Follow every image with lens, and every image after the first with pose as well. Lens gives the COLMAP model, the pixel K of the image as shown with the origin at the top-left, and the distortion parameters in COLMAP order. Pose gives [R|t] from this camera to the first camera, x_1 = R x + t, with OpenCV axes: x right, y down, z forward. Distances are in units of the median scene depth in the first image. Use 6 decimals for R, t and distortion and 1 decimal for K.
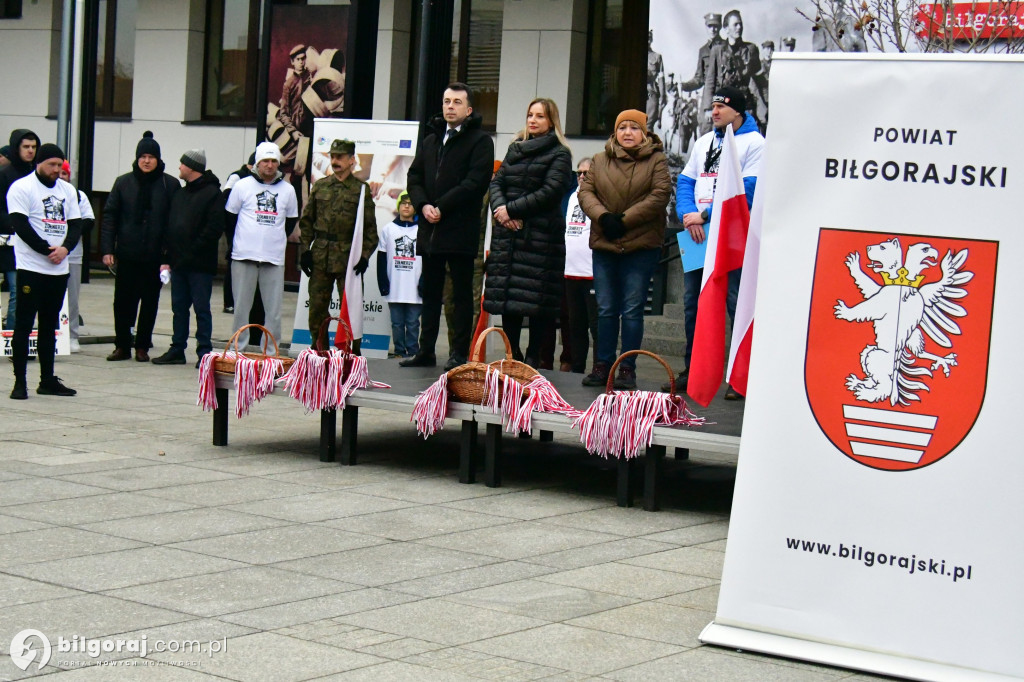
lens RADIAL K [[2199.8, 0, 517.7], [0, 2199.8, 333.5], [0, 0, 1]] dist [0.150698, 0.000000]
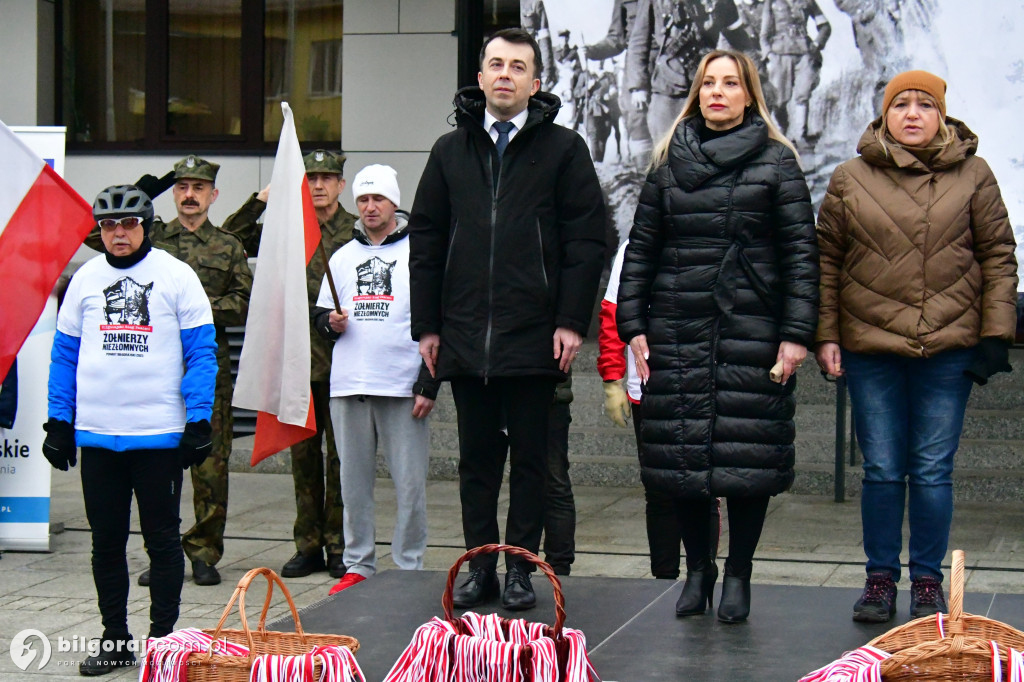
lens RADIAL K [[2199.8, 0, 544.5], [0, 2199.8, 331.7], [0, 0, 1]] dist [0.150698, 0.000000]
pose [[0.915671, -0.064919, 0.396652, -0.229165], [0.068112, 0.997659, 0.006047, -0.050635], [-0.396116, 0.021480, 0.917949, 0.572163]]
